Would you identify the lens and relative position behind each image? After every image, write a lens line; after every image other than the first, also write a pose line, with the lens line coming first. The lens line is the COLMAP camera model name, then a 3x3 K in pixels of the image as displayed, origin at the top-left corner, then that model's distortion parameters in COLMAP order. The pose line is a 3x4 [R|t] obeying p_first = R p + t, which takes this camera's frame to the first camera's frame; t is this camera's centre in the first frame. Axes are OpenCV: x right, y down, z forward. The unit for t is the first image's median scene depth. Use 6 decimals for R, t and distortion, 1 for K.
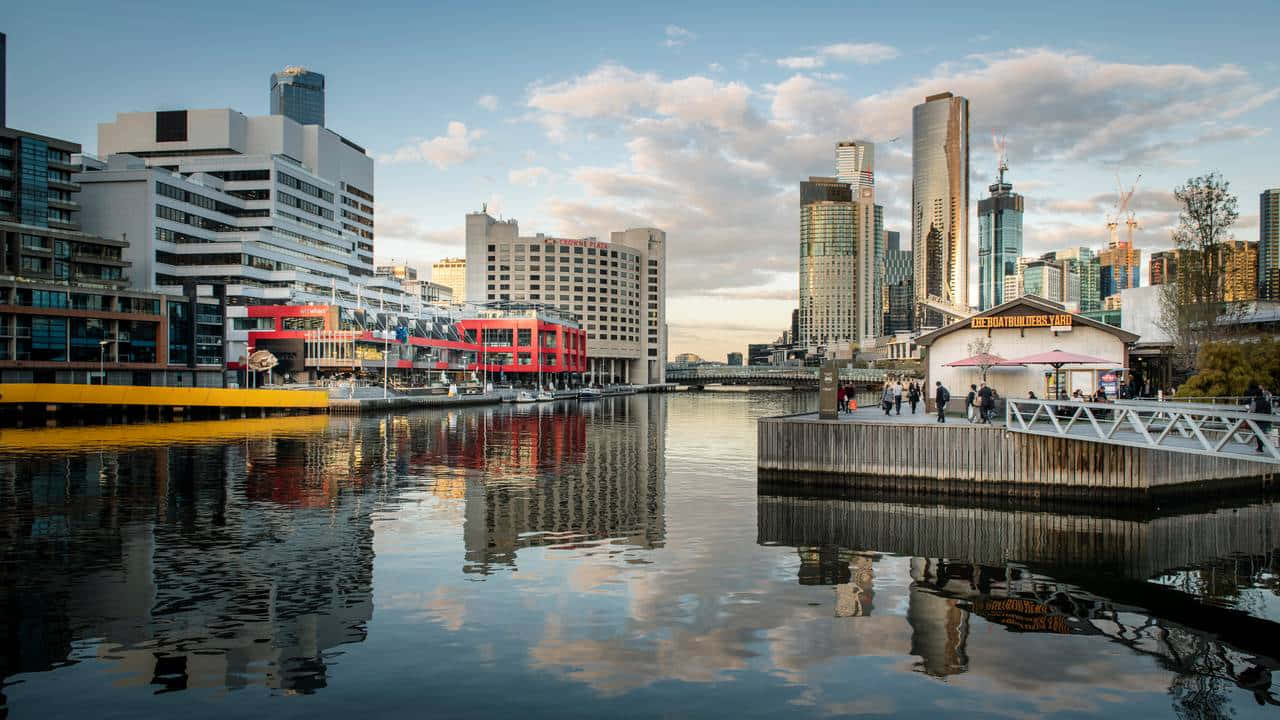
lens RADIAL K [[879.8, 0, 640.0], [0, 879.8, 360.0], [0, 0, 1]] dist [0.035018, -0.000907]
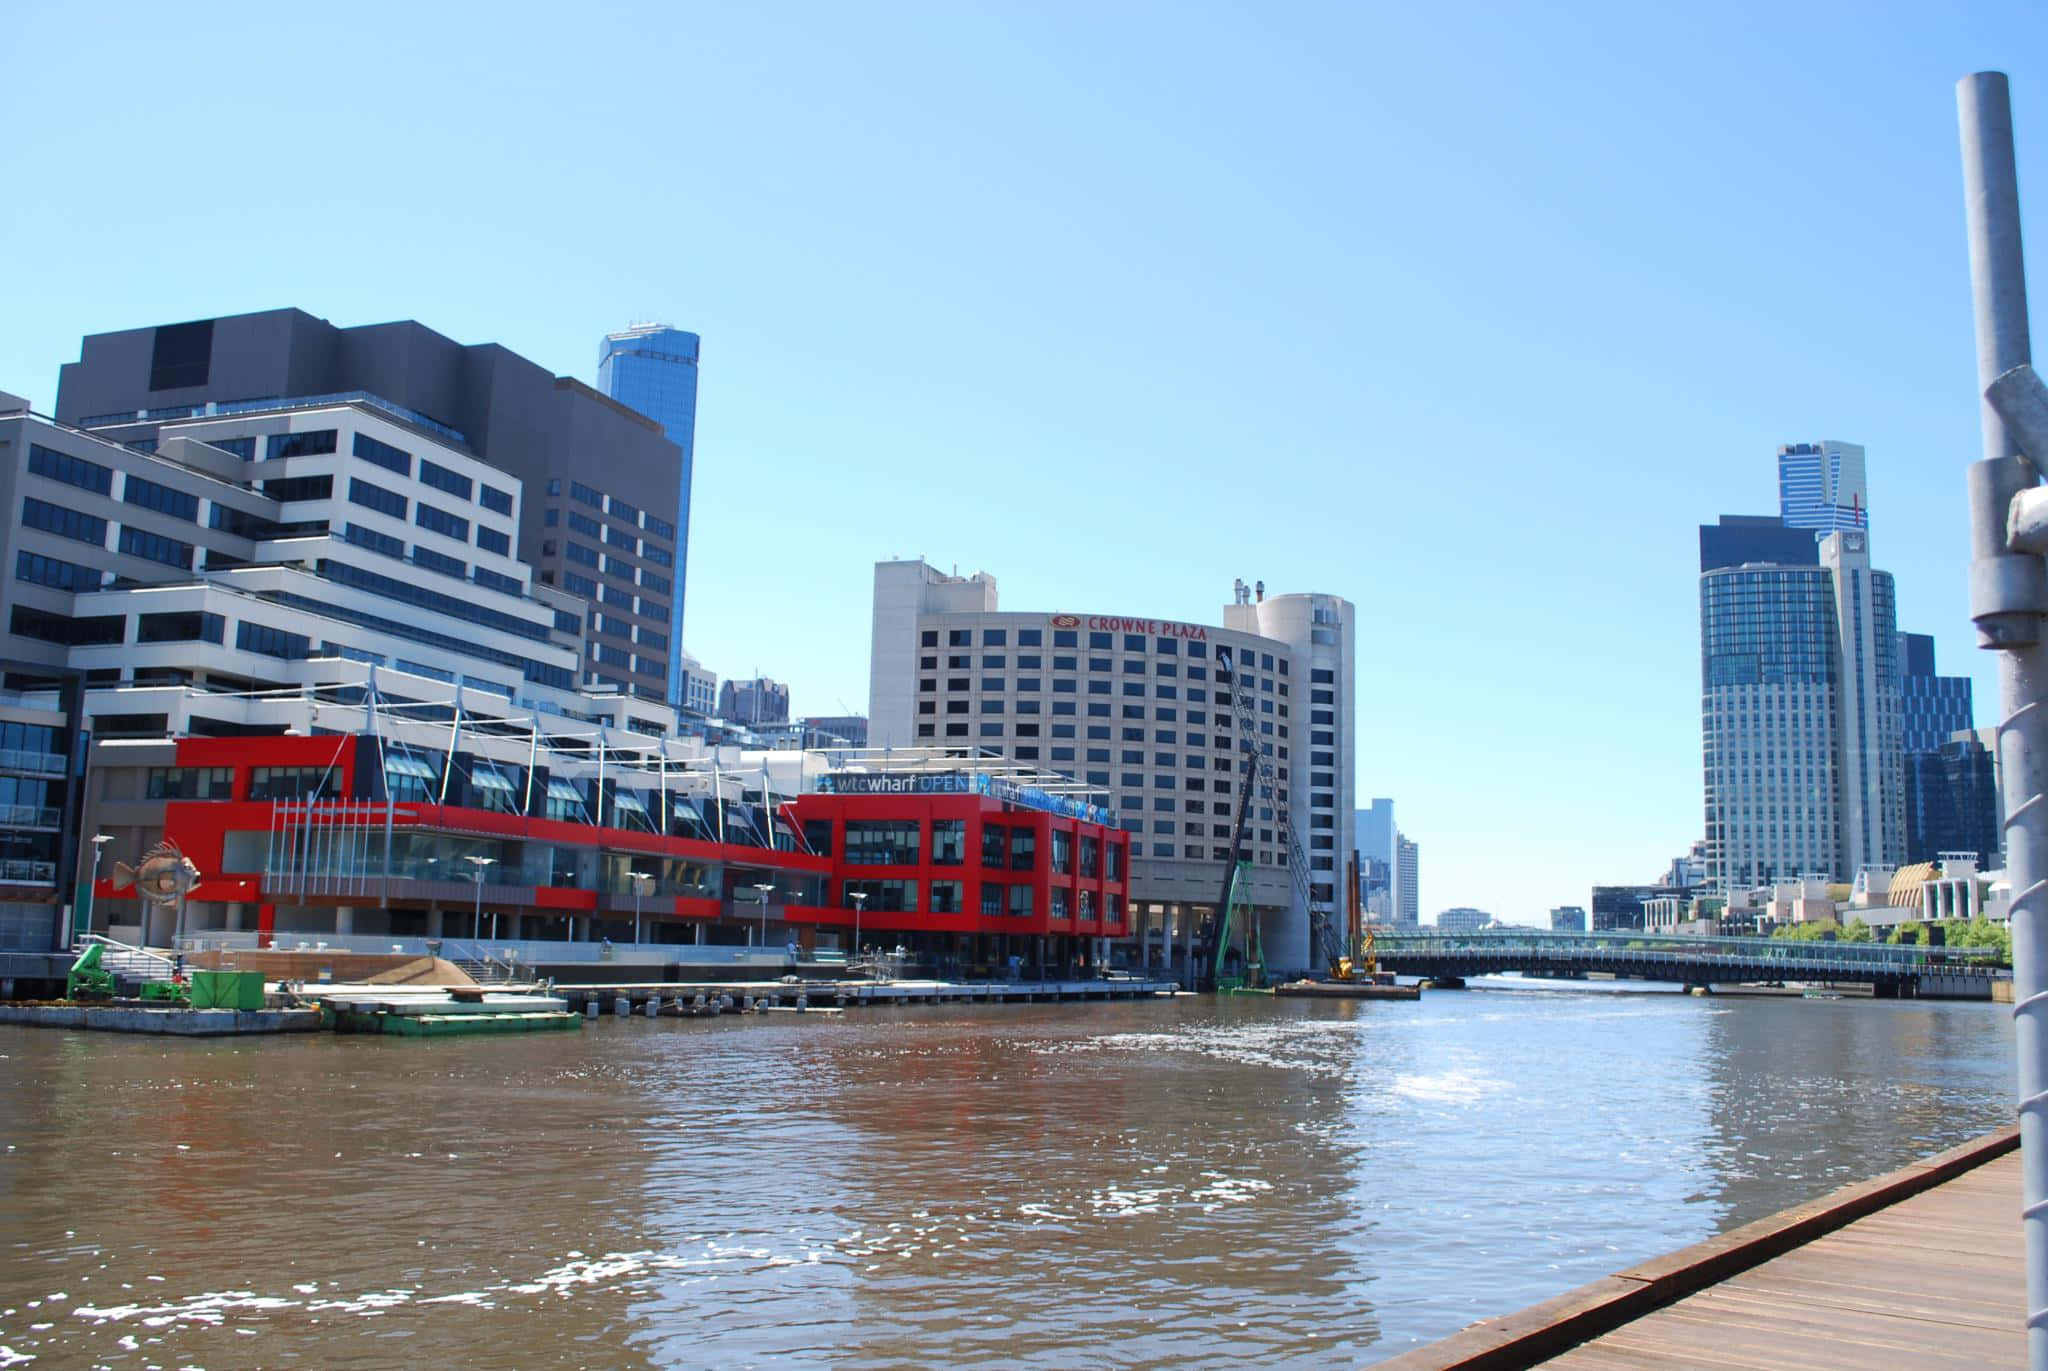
lens RADIAL K [[1752.5, 0, 1024.0], [0, 1752.5, 685.5], [0, 0, 1]] dist [-0.064114, 0.007028]
pose [[0.980073, -0.004707, -0.198580, 0.042110], [-0.021206, 0.991526, -0.128165, 0.003185], [0.197501, 0.129822, 0.971669, 0.176209]]
